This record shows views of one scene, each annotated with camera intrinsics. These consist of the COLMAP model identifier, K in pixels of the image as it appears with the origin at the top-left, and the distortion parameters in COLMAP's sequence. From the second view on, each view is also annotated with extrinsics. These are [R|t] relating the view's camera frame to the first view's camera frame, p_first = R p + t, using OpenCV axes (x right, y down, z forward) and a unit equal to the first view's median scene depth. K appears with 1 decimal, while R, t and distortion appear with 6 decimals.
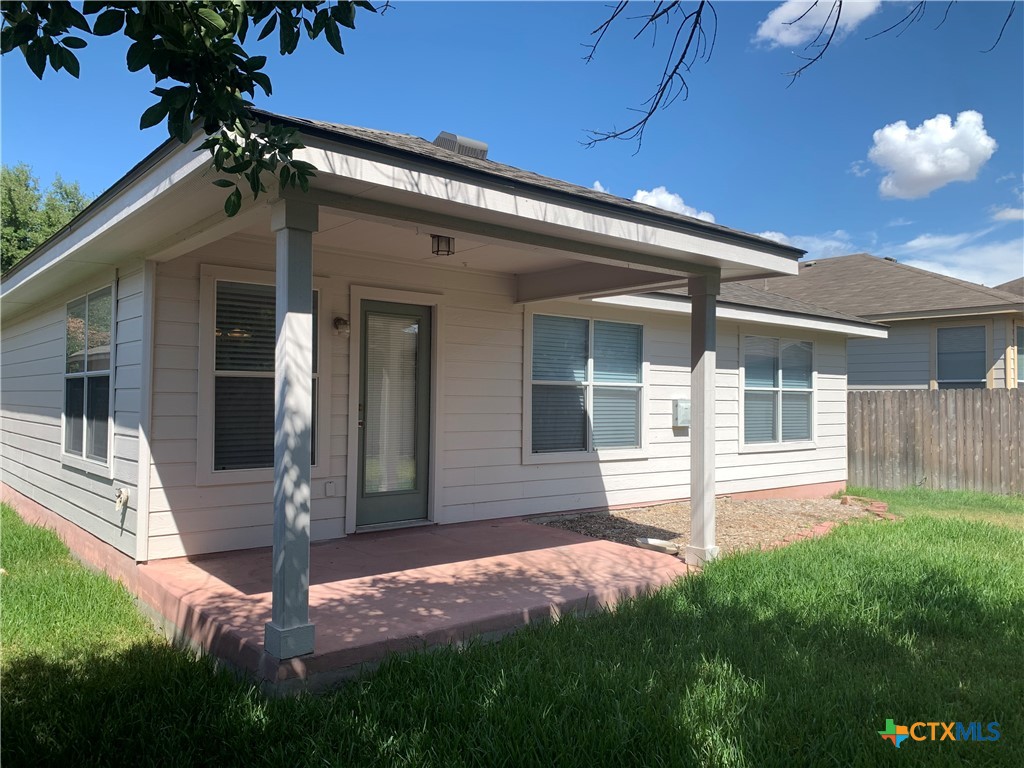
lens RADIAL K [[770.1, 0, 510.2], [0, 770.1, 388.5], [0, 0, 1]] dist [0.015840, 0.002092]
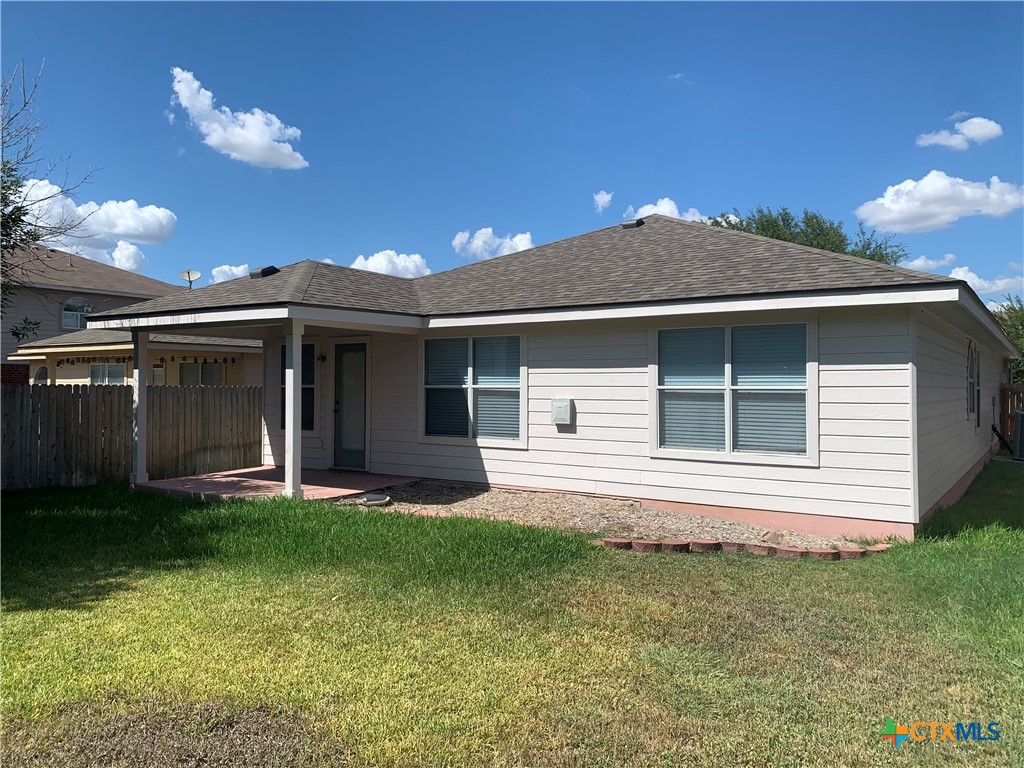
lens RADIAL K [[770.1, 0, 510.1], [0, 770.1, 380.8], [0, 0, 1]] dist [0.015840, 0.002092]
pose [[0.288188, -0.017315, -0.957417, 1.288660], [0.012841, 0.999816, -0.014217, 0.003605], [0.957488, -0.008197, 0.288357, 0.648147]]
